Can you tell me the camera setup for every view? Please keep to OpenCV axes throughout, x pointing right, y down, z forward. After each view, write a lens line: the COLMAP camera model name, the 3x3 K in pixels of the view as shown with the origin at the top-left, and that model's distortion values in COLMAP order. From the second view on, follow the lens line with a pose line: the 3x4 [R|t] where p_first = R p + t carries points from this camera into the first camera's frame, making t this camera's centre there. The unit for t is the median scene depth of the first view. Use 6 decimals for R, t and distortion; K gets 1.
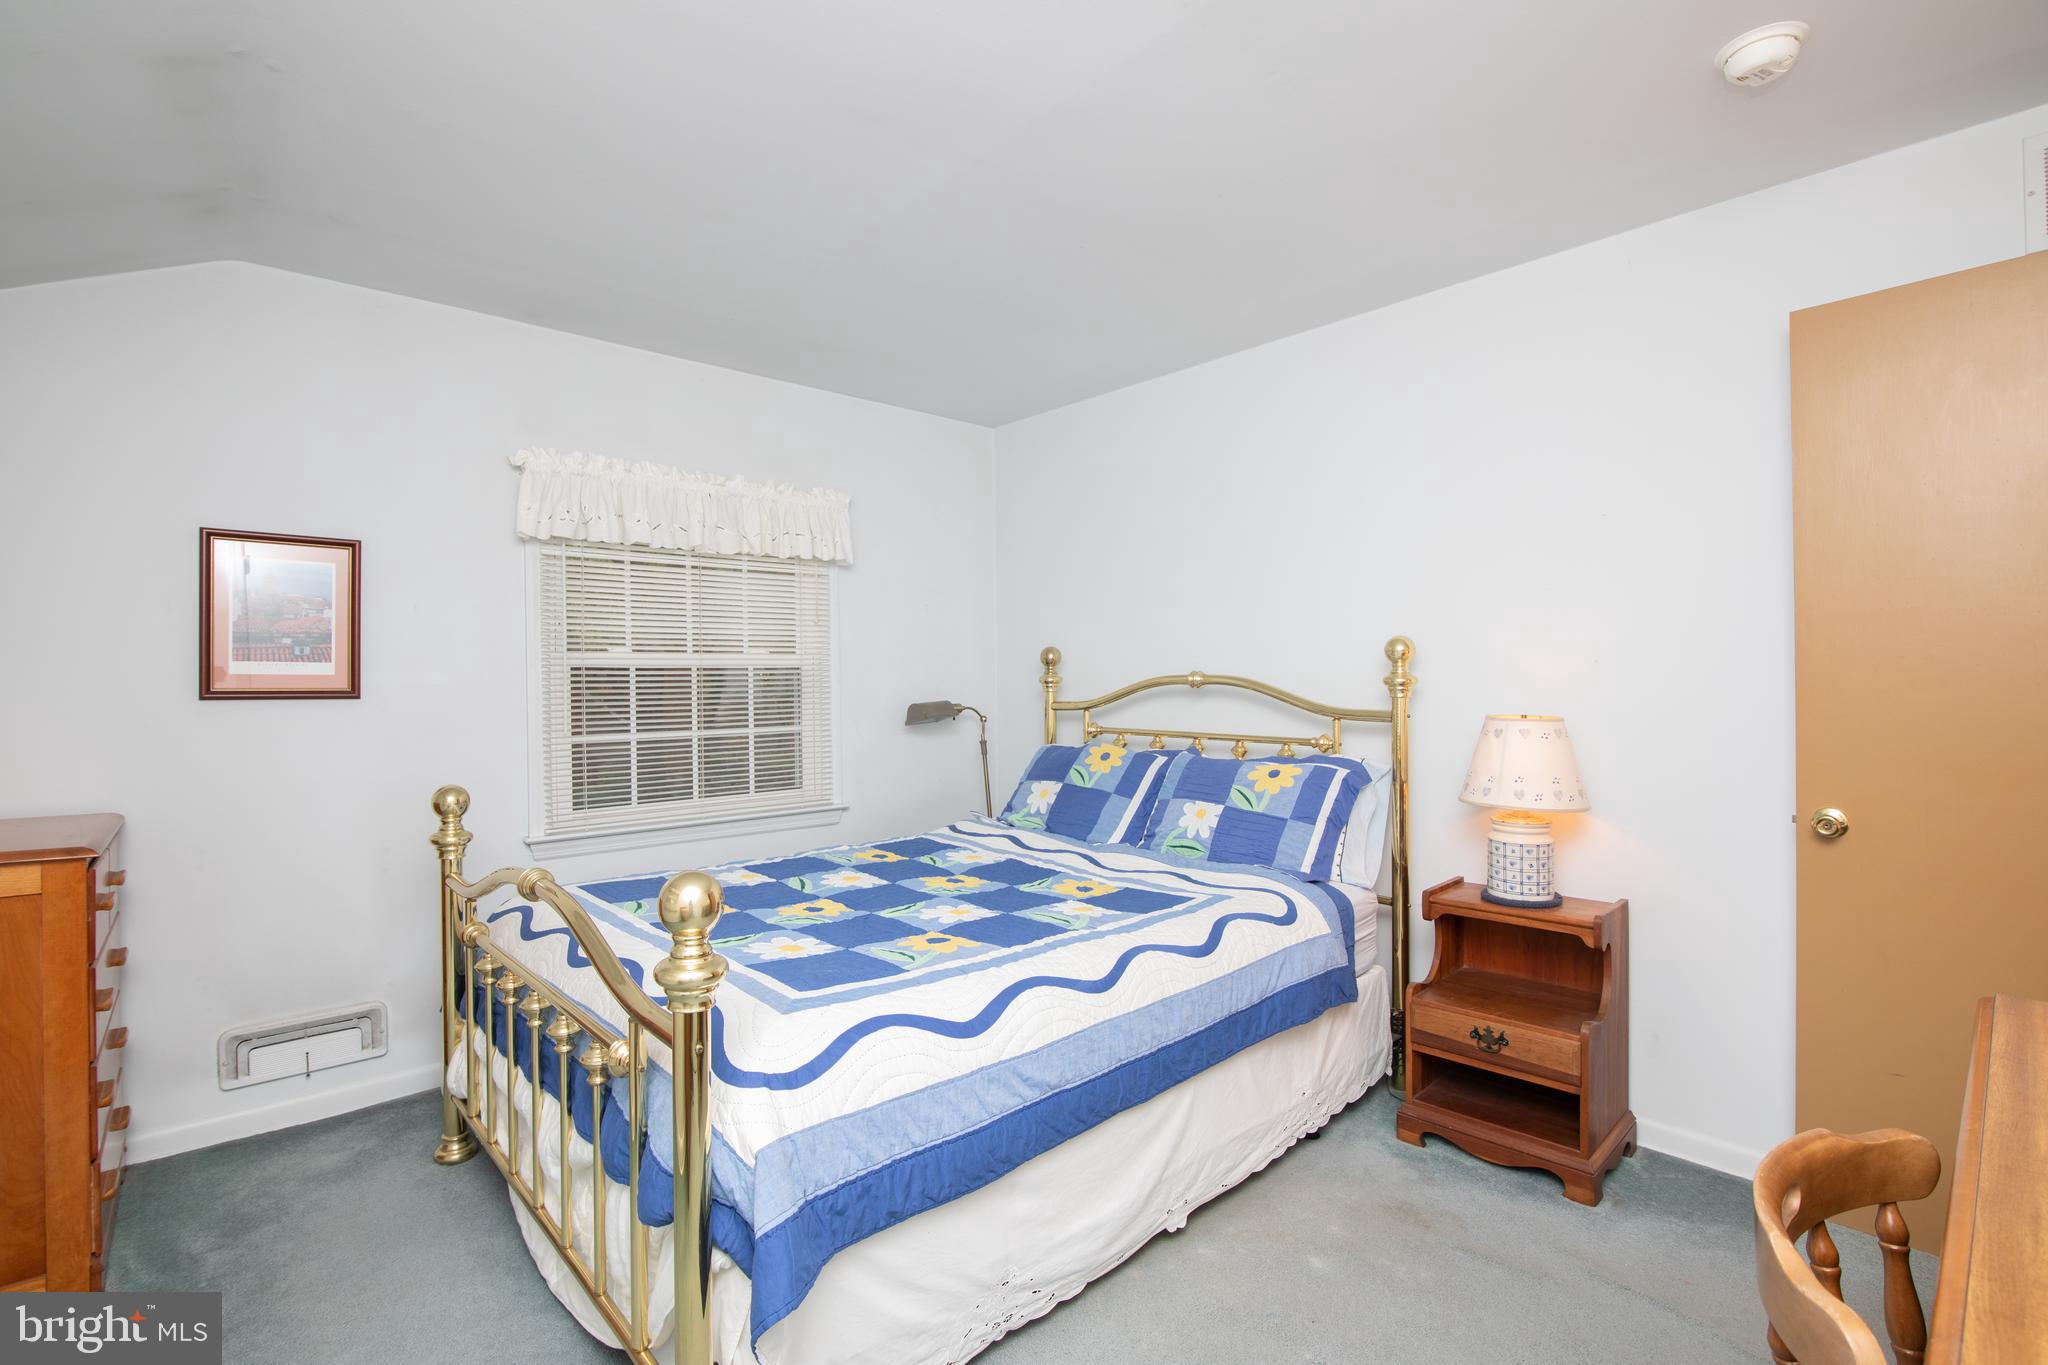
lens RADIAL K [[923.7, 0, 1022.6], [0, 923.7, 693.8], [0, 0, 1]] dist [0.002479, -0.000664]
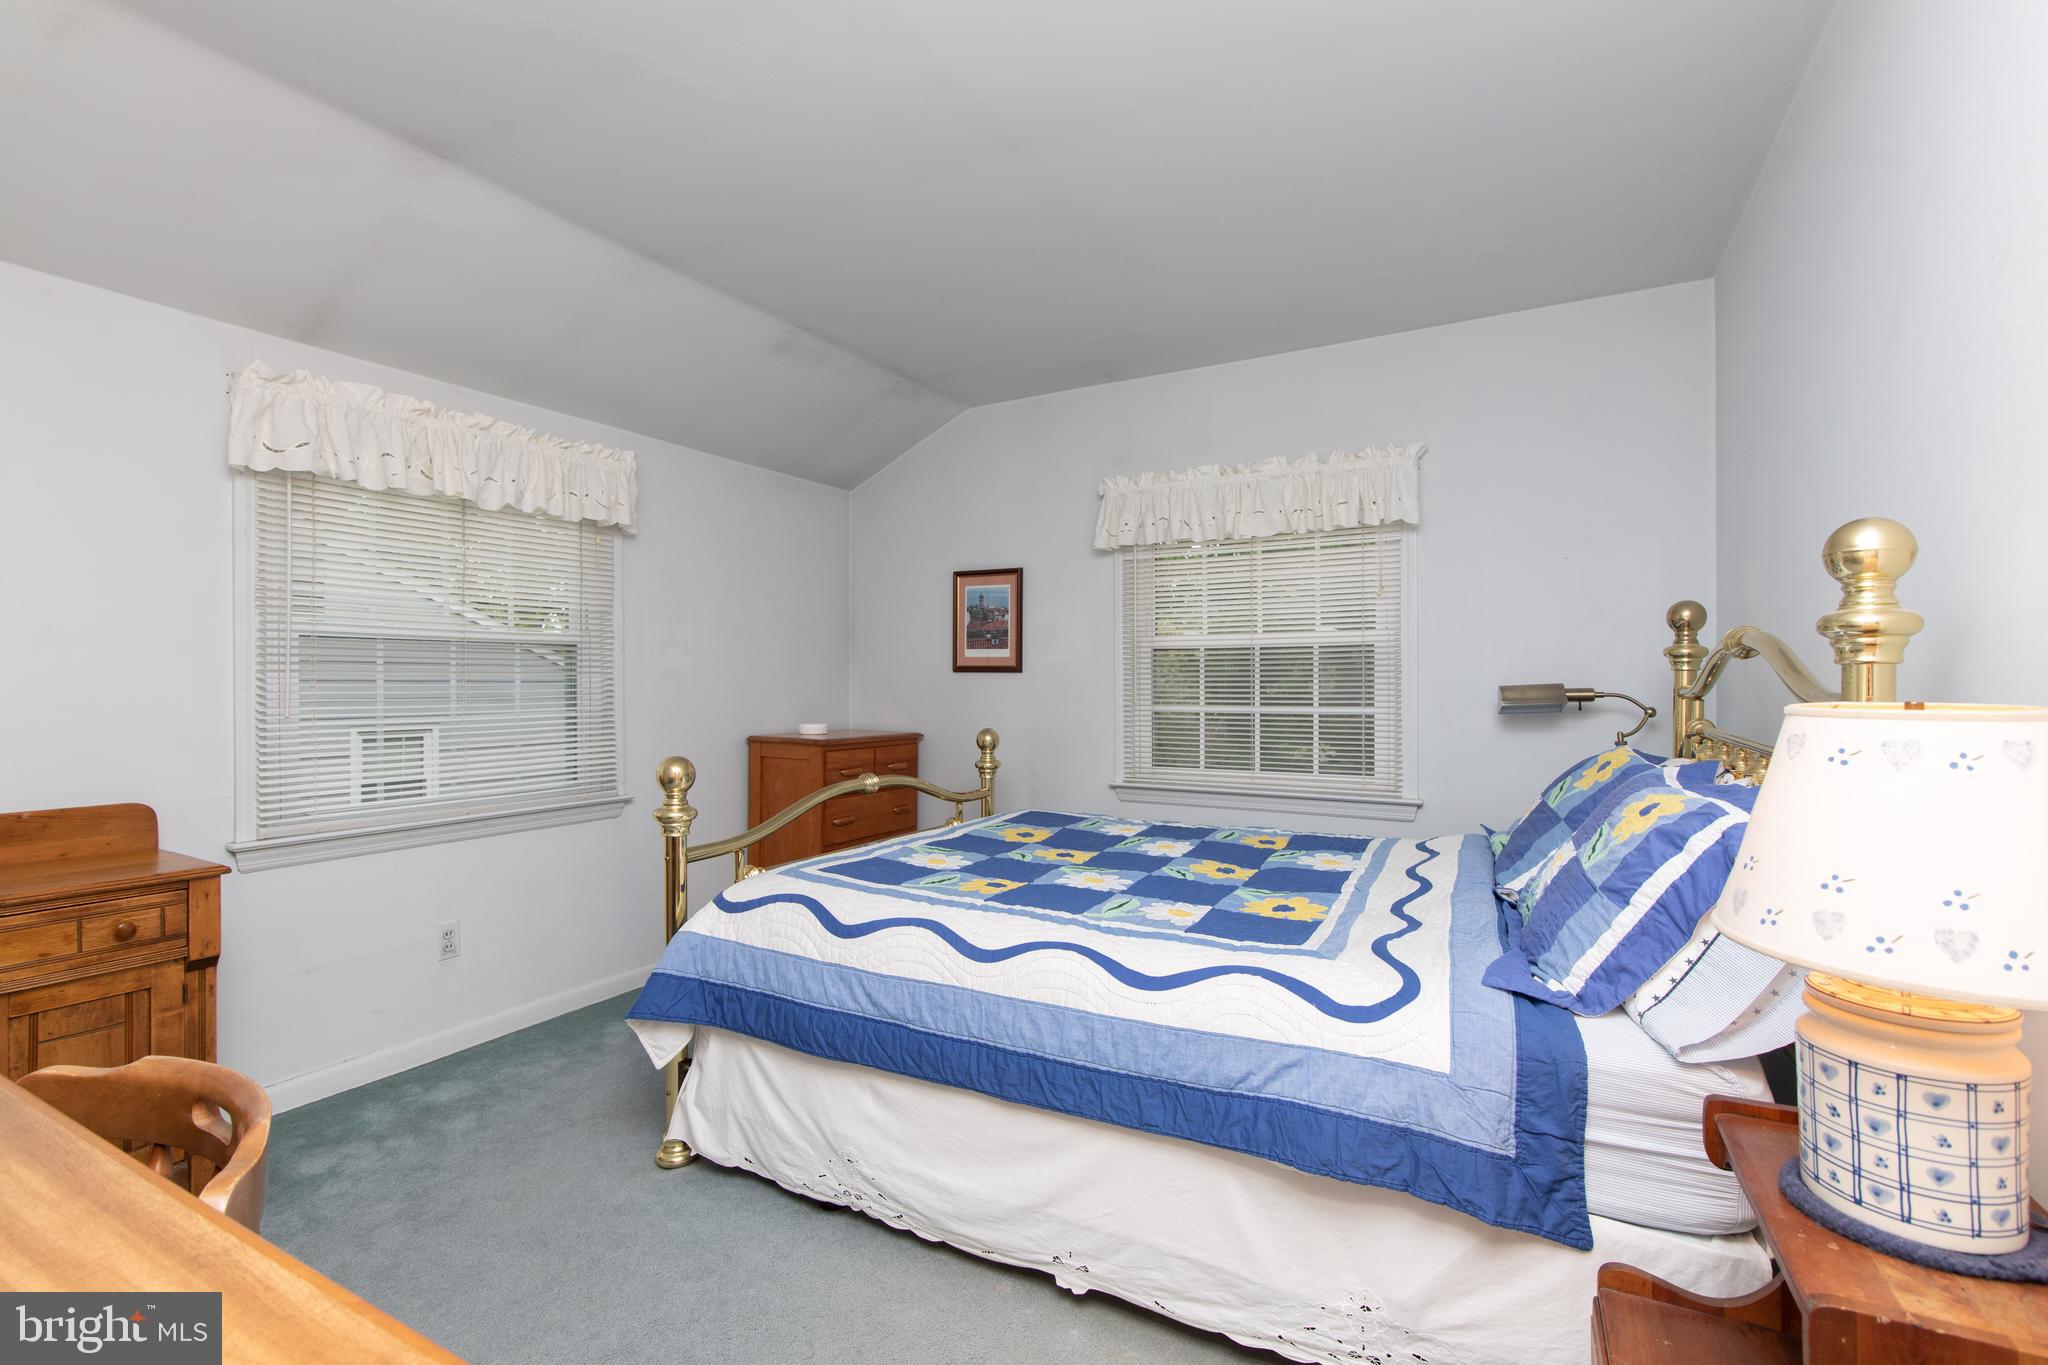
lens RADIAL K [[923.7, 0, 1019.1], [0, 923.7, 674.8], [0, 0, 1]] dist [0.002479, -0.000664]
pose [[0.317581, -0.001850, -0.948229, 0.726023], [-0.018140, 0.999803, -0.008027, 0.022130], [0.948058, 0.019750, 0.317485, 0.520430]]
